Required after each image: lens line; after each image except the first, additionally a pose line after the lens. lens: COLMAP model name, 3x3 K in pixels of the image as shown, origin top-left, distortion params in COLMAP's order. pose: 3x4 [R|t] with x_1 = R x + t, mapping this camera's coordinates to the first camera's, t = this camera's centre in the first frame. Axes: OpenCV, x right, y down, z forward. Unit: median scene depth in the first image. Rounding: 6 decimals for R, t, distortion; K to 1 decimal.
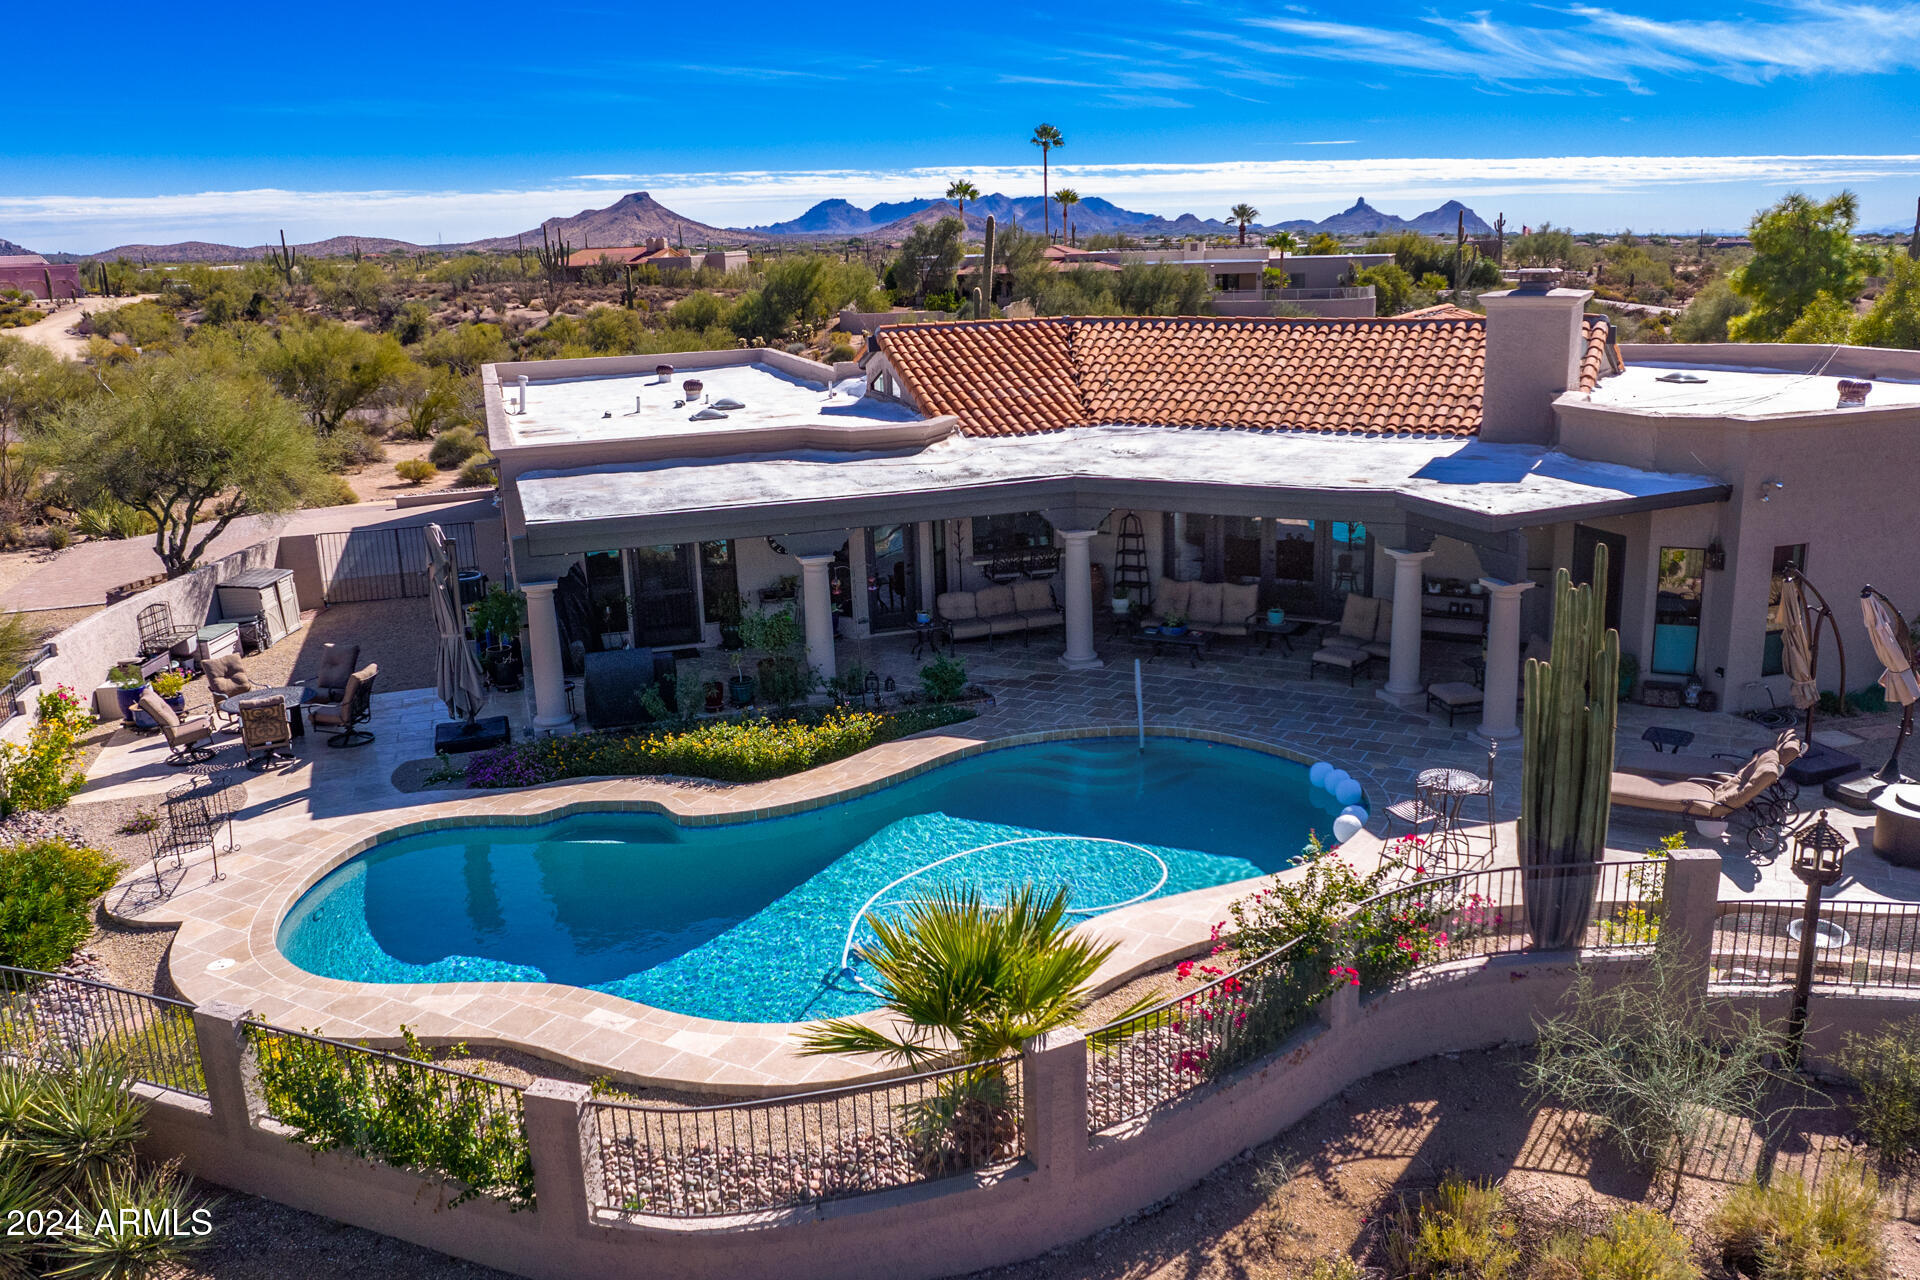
lens RADIAL K [[1535.6, 0, 960.0], [0, 1535.6, 640.0], [0, 0, 1]] dist [-0.046998, 0.014163]
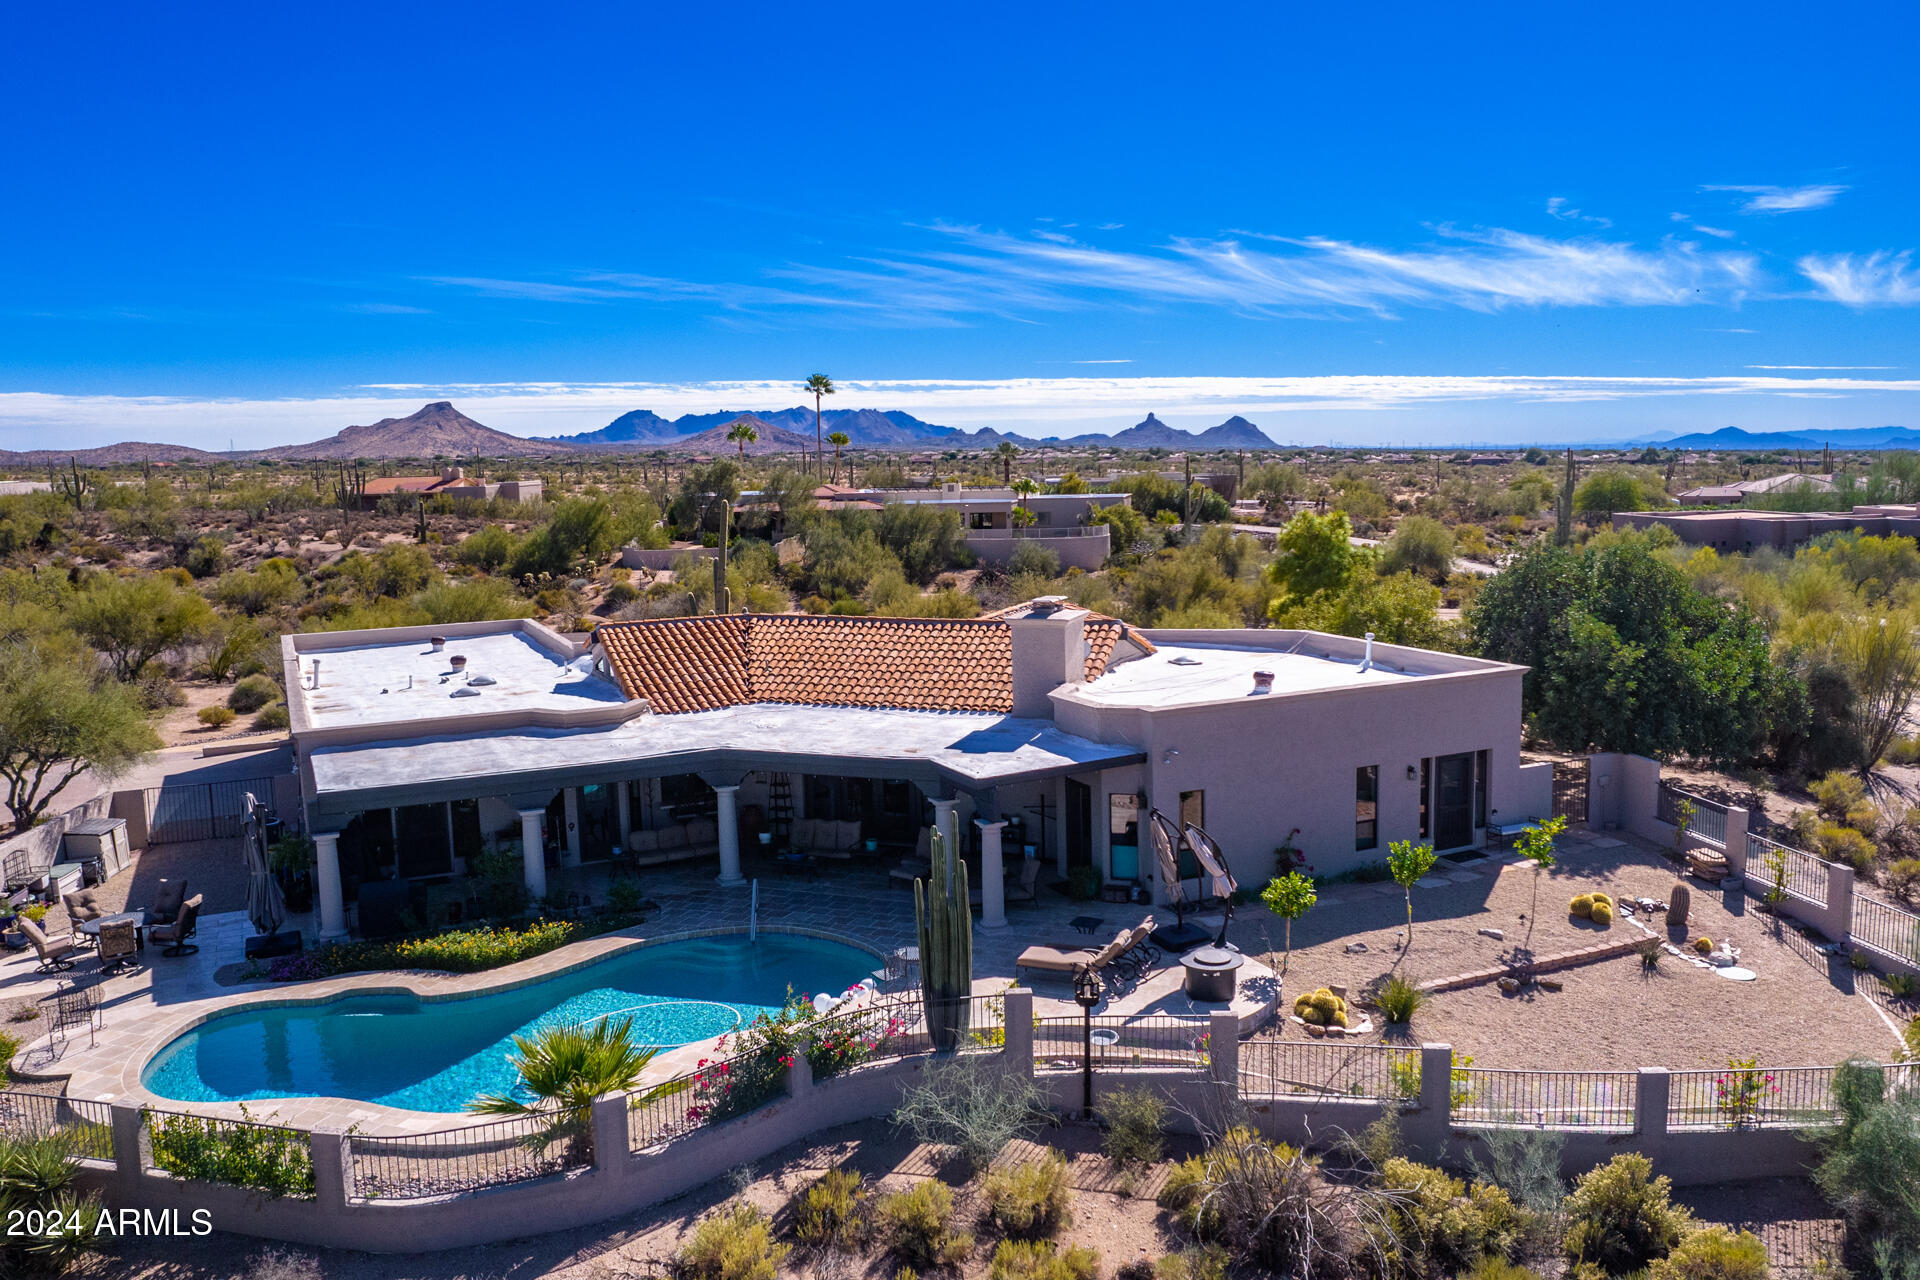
lens RADIAL K [[1535.6, 0, 960.0], [0, 1535.6, 640.0], [0, 0, 1]] dist [-0.046998, 0.014163]
pose [[0.992138, -0.006746, 0.124970, 0.105601], [0.023310, 0.991034, -0.131560, -0.013256], [-0.122962, 0.133438, 0.983399, -0.385590]]
